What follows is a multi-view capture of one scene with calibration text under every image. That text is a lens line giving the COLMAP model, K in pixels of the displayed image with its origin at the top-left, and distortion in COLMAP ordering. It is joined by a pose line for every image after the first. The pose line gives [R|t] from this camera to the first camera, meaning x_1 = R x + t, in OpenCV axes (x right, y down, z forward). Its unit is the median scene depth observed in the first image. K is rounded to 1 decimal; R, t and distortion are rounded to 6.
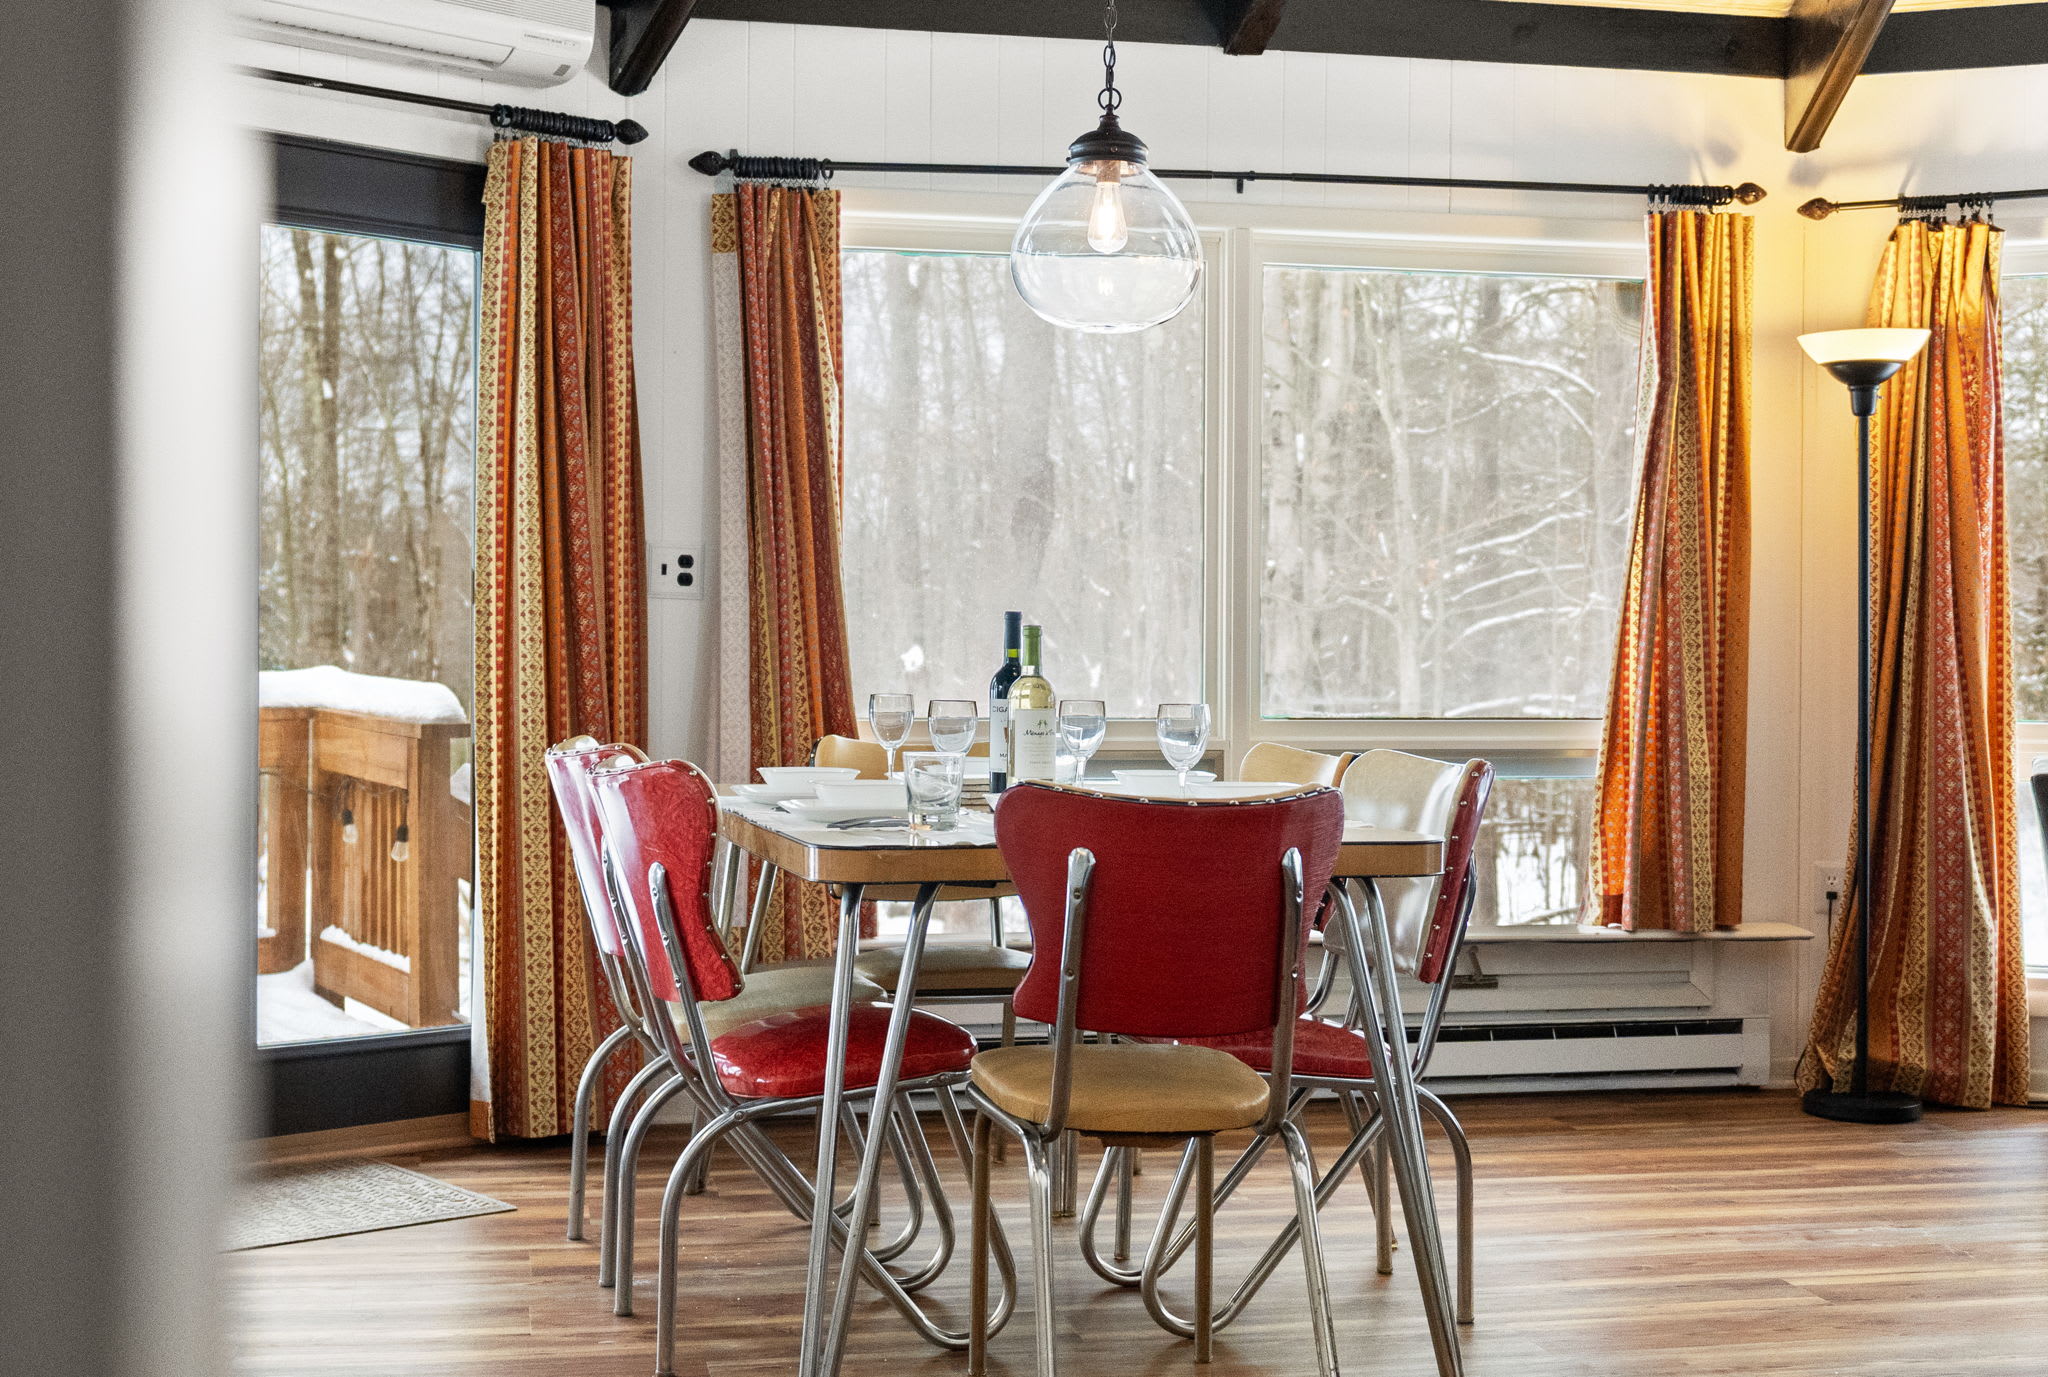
lens RADIAL K [[2545.8, 0, 1024.0], [0, 2545.8, 688.5], [0, 0, 1]] dist [0.016353, -0.037384]
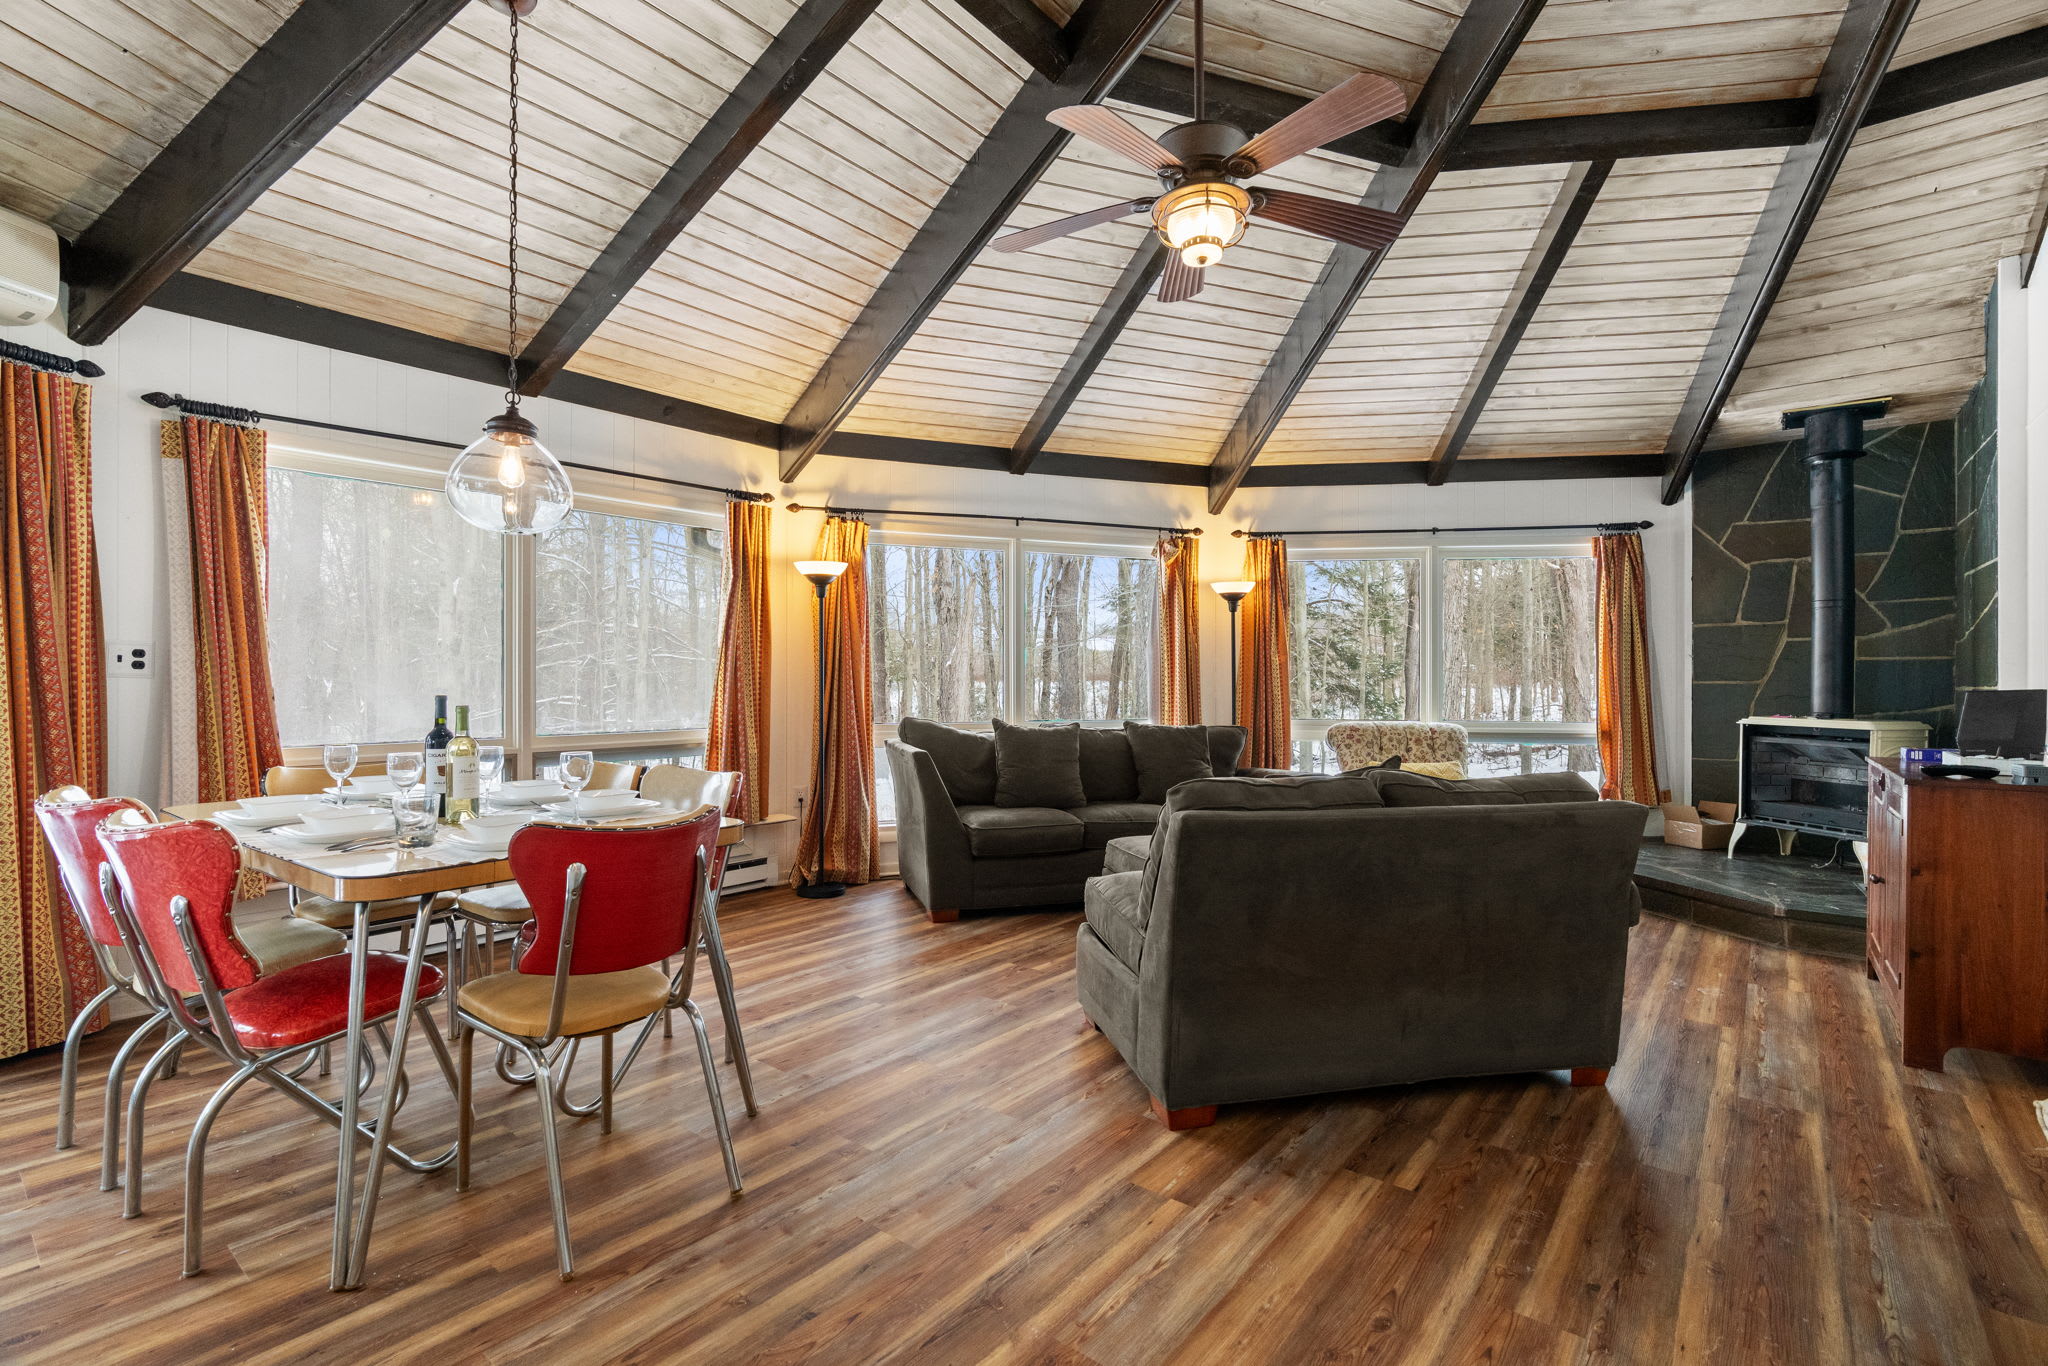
lens RADIAL K [[932.6, 0, 1024.0], [0, 932.6, 683.0], [0, 0, 1]] dist [-0.003386, 0.001482]
pose [[0.778372, -0.006210, 0.627772, -0.070325], [0.008710, 0.999962, -0.000908, -0.027123], [-0.627742, 0.006175, 0.778397, 0.223605]]
